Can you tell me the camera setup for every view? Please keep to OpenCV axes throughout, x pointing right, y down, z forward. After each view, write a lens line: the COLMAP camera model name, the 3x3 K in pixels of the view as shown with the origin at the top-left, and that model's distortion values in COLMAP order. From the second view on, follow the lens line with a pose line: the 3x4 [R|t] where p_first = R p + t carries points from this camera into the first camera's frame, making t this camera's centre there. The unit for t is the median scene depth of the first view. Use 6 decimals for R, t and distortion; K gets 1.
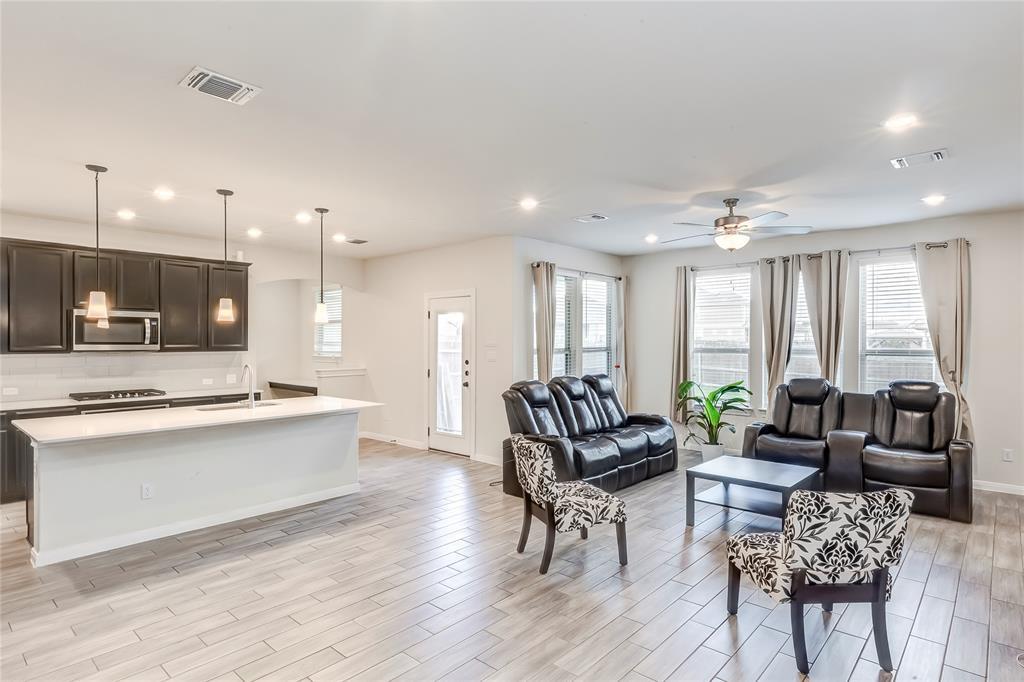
lens RADIAL K [[538.9, 0, 507.4], [0, 538.9, 346.3], [0, 0, 1]] dist [0.003265, -0.000112]
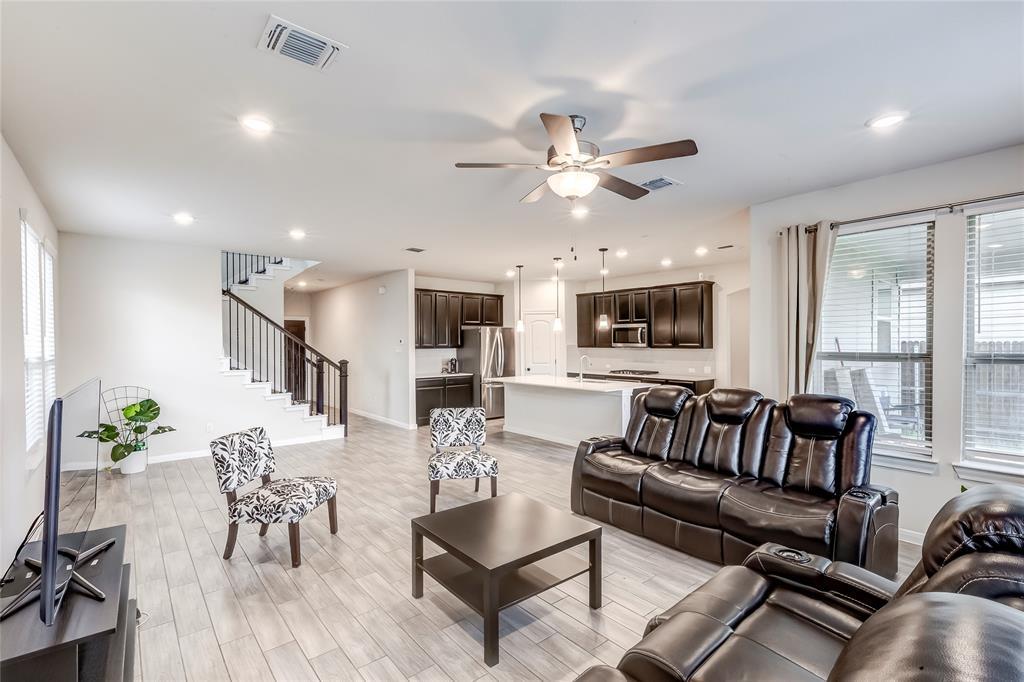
lens RADIAL K [[465.2, 0, 519.2], [0, 465.2, 343.0], [0, 0, 1]] dist [0.000112, 0.000951]
pose [[-0.120978, 0.001253, -0.992654, 0.775187], [-0.008354, 0.999963, 0.002280, -0.004127], [0.992620, 0.008569, -0.120963, 0.801955]]
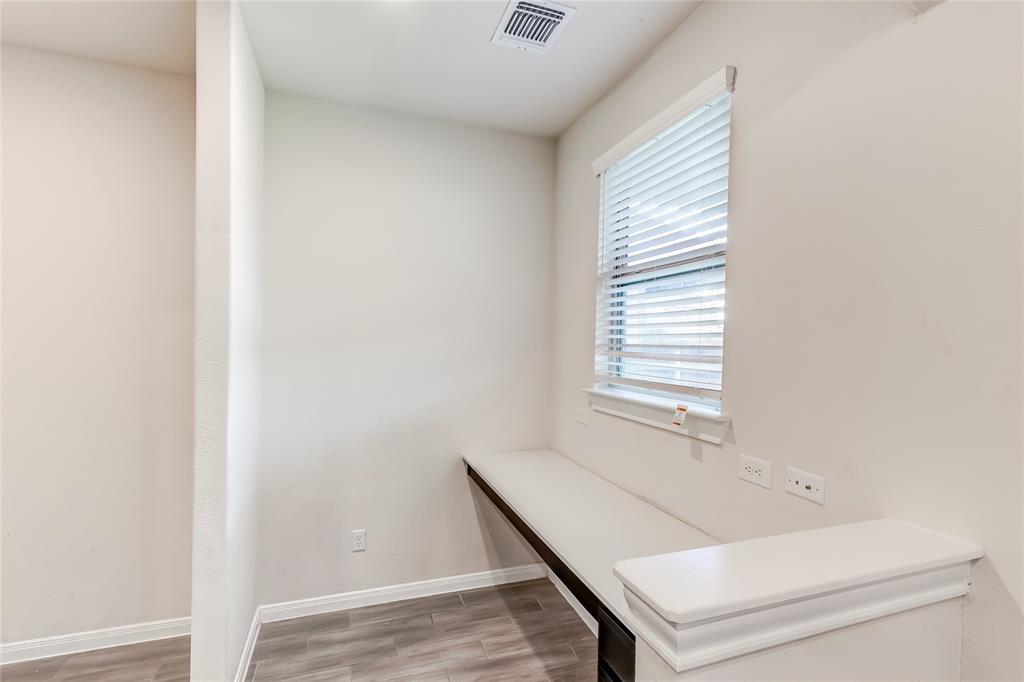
lens RADIAL K [[465.2, 0, 513.8], [0, 465.2, 343.5], [0, 0, 1]] dist [0.000112, 0.000951]
pose [[0.876422, 0.014781, -0.481317, -0.440625], [-0.023660, 0.999643, -0.012383, -0.006749], [0.480962, 0.022241, 0.876459, 1.211792]]
